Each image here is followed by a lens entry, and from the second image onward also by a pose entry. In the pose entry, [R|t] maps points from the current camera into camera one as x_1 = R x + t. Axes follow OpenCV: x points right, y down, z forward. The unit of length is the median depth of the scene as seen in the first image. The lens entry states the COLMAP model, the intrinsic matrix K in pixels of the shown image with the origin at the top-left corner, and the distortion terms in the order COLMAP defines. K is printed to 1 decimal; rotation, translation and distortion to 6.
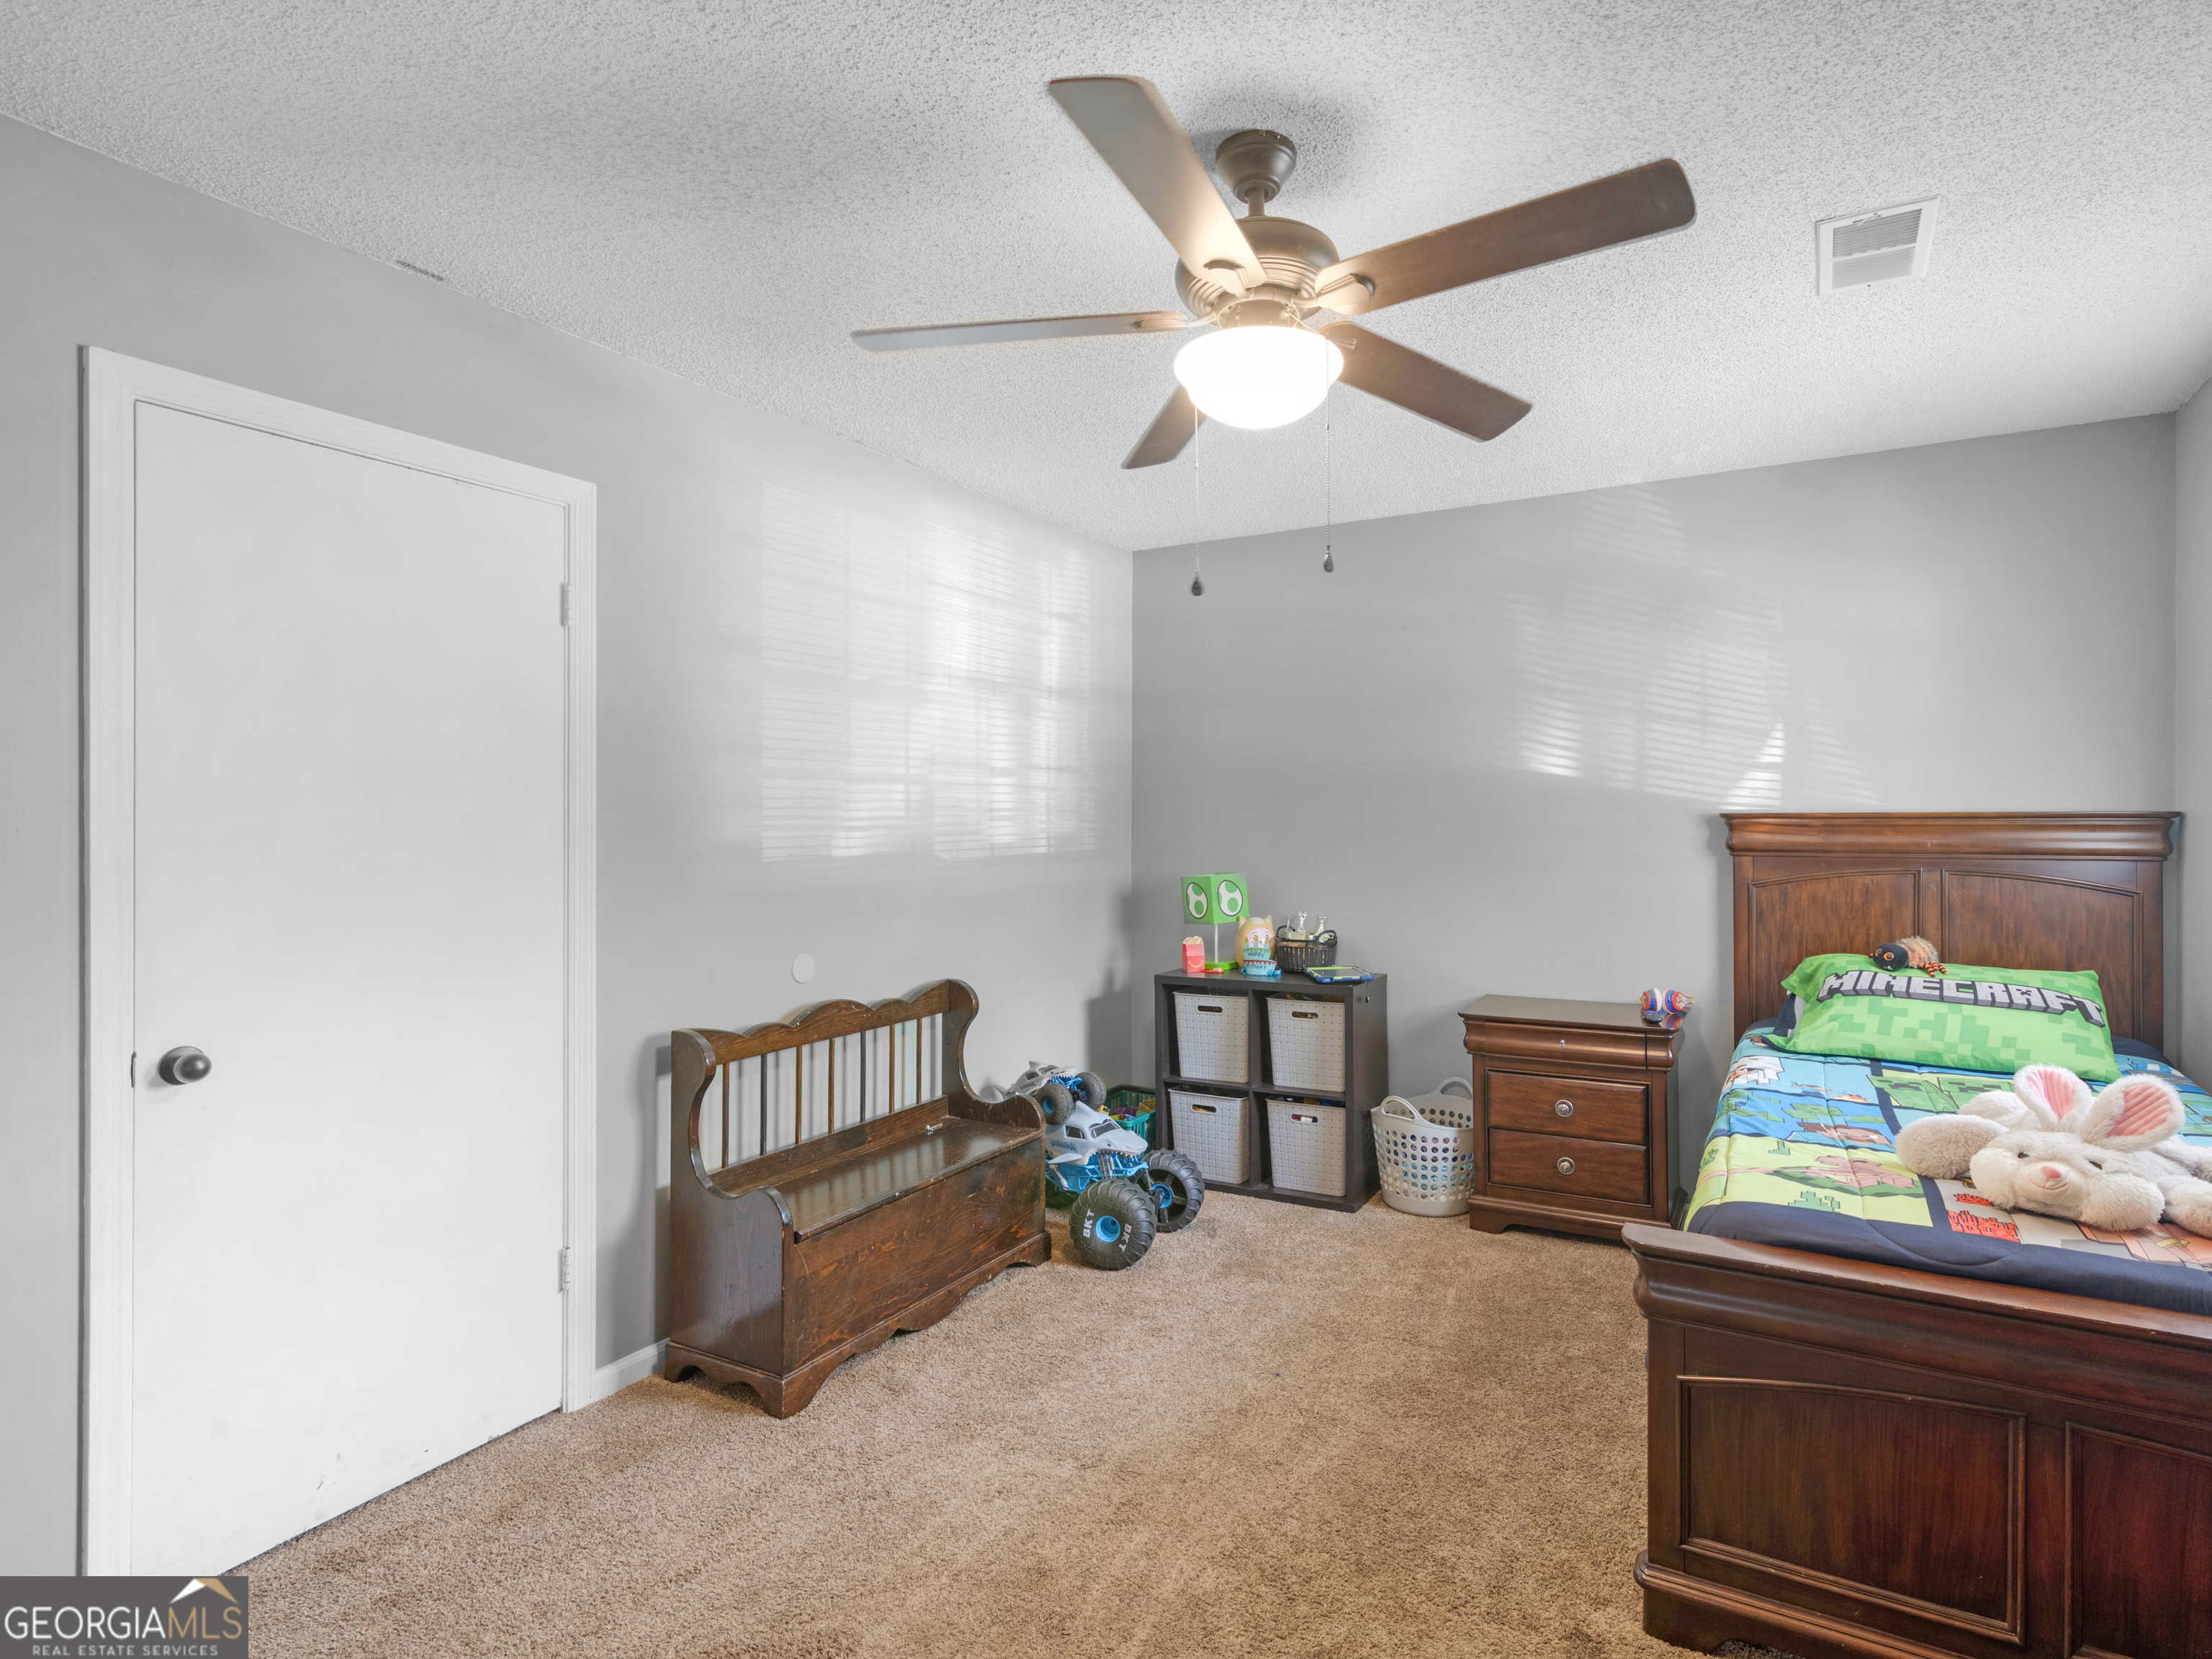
lens RADIAL K [[1160.8, 0, 1137.1], [0, 1160.8, 825.6], [0, 0, 1]] dist [-0.000273, 0.001015]
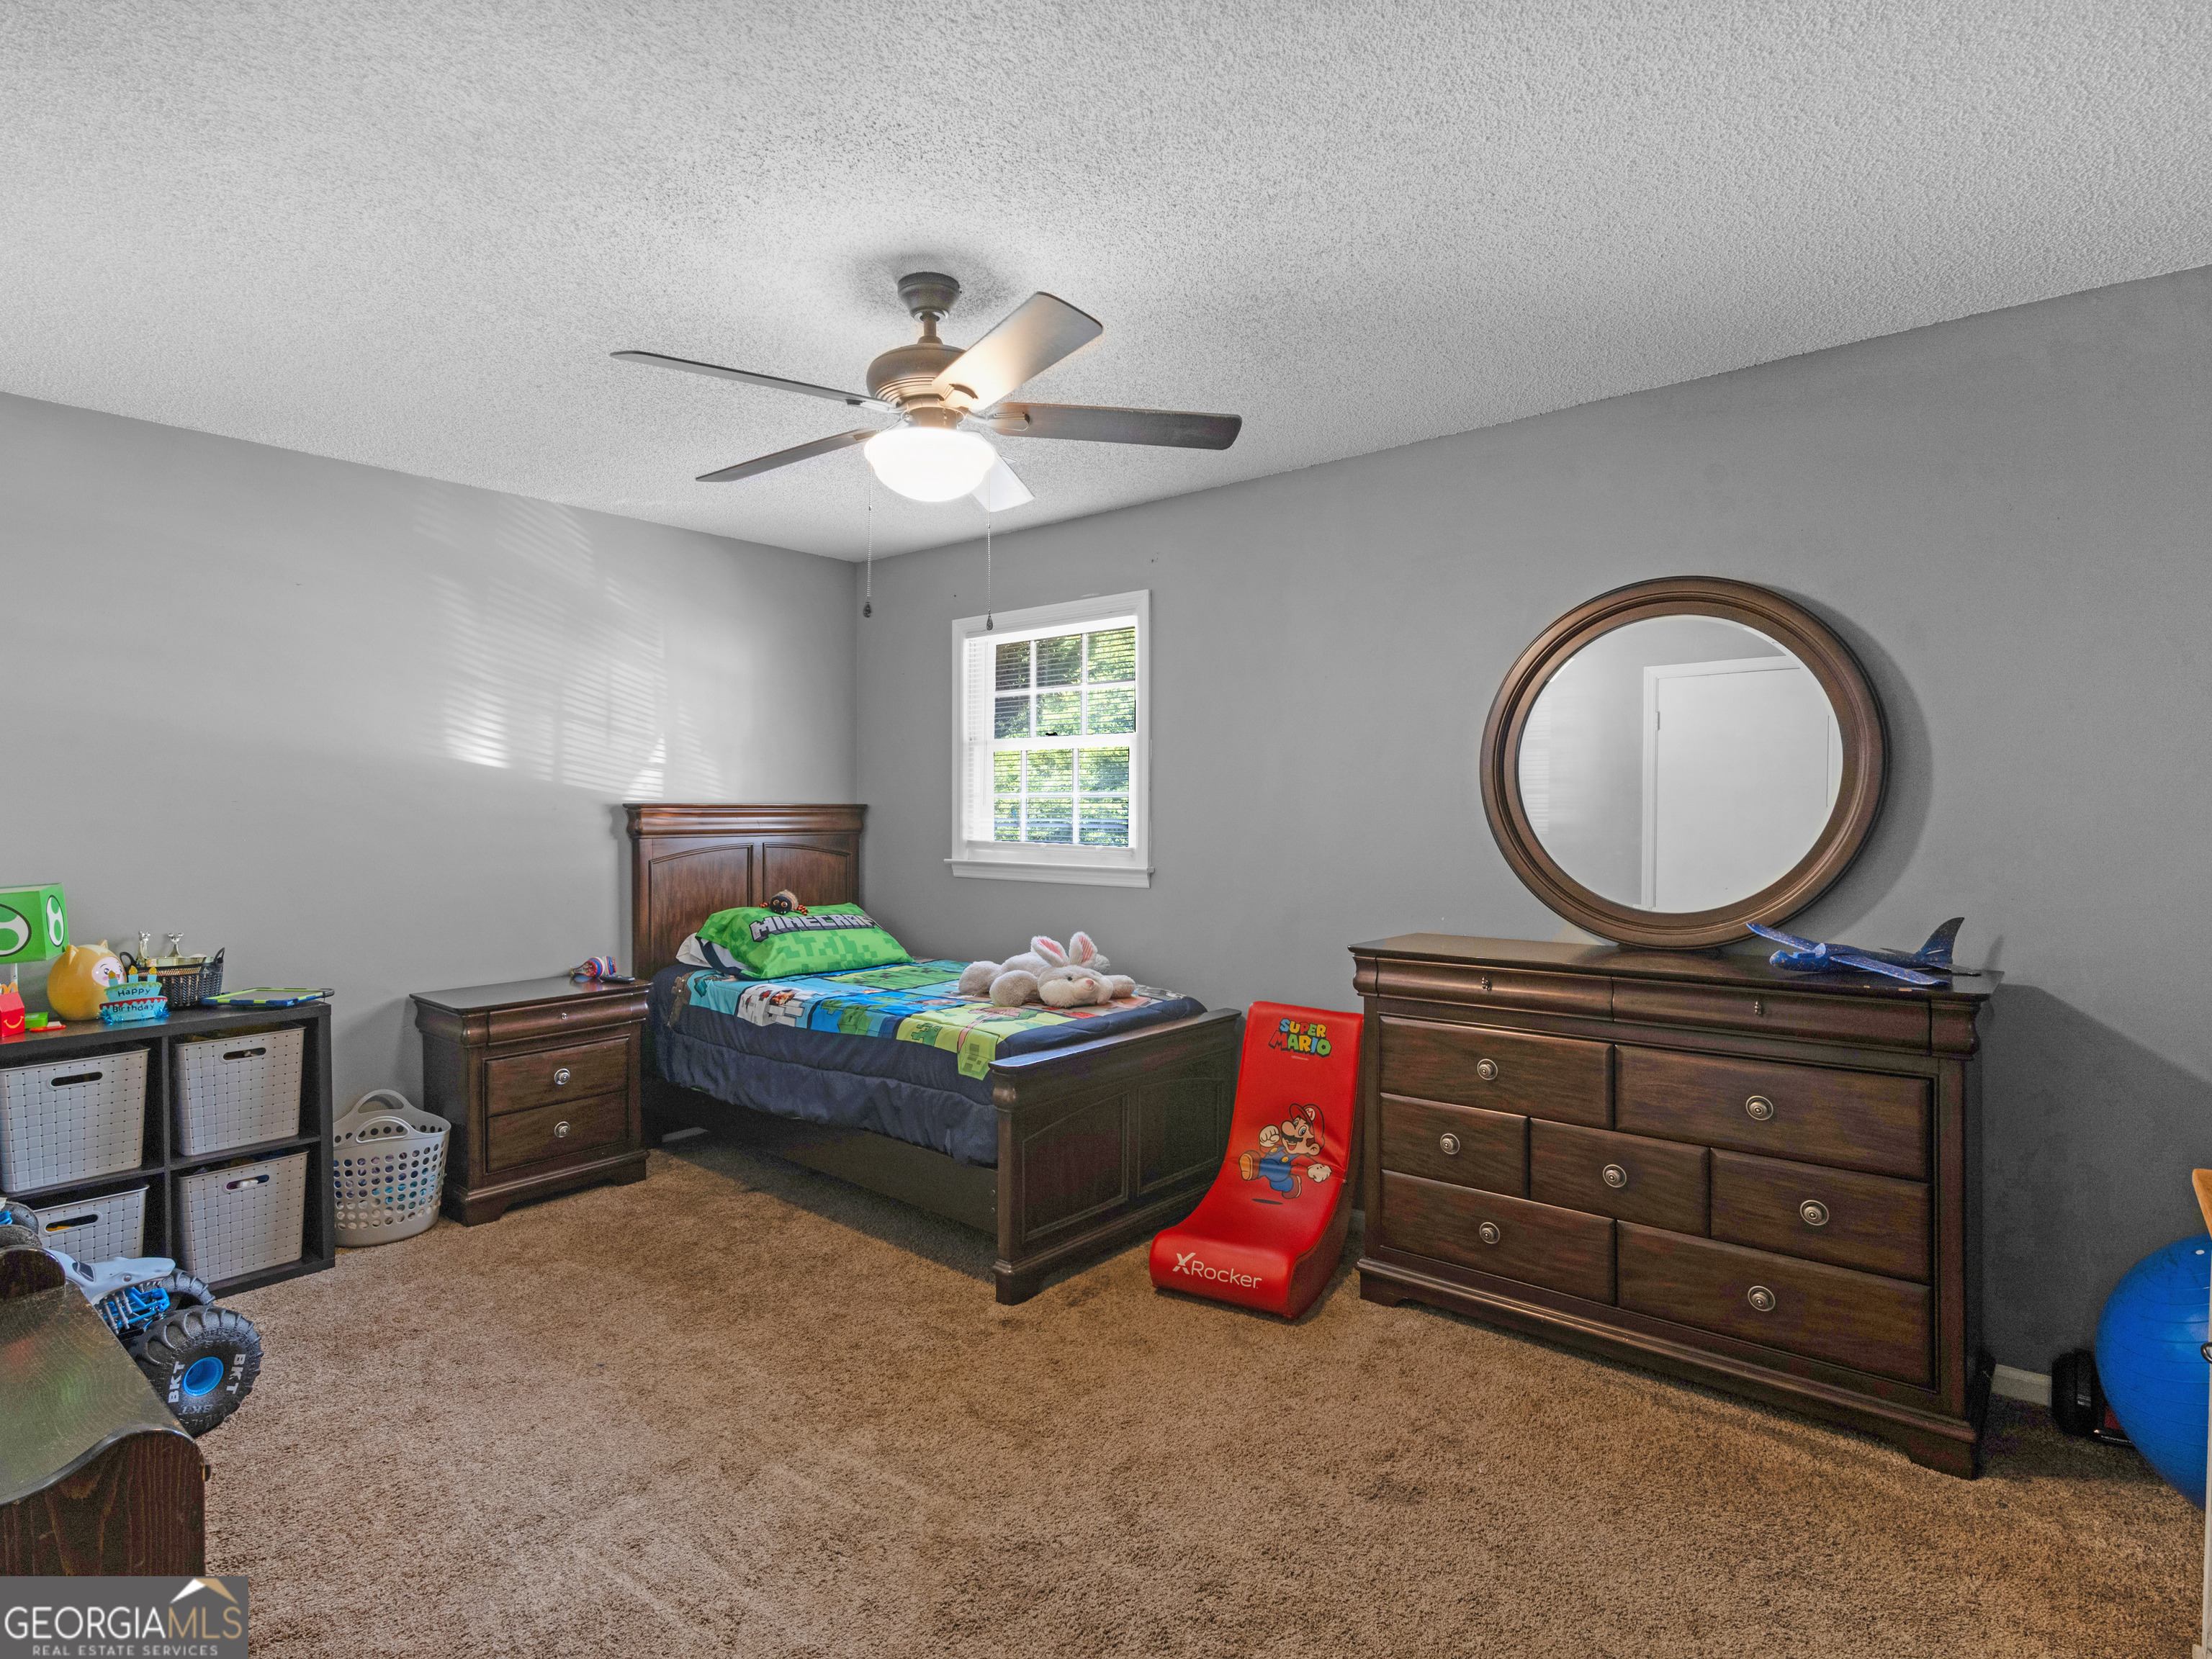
lens RADIAL K [[1160.8, 0, 1137.1], [0, 1160.8, 825.6], [0, 0, 1]] dist [-0.000273, 0.001015]
pose [[0.164420, -0.012600, 0.986310, -0.567526], [0.005765, 0.999914, 0.011813, 0.000880], [-0.986374, 0.003744, 0.164478, 0.277345]]
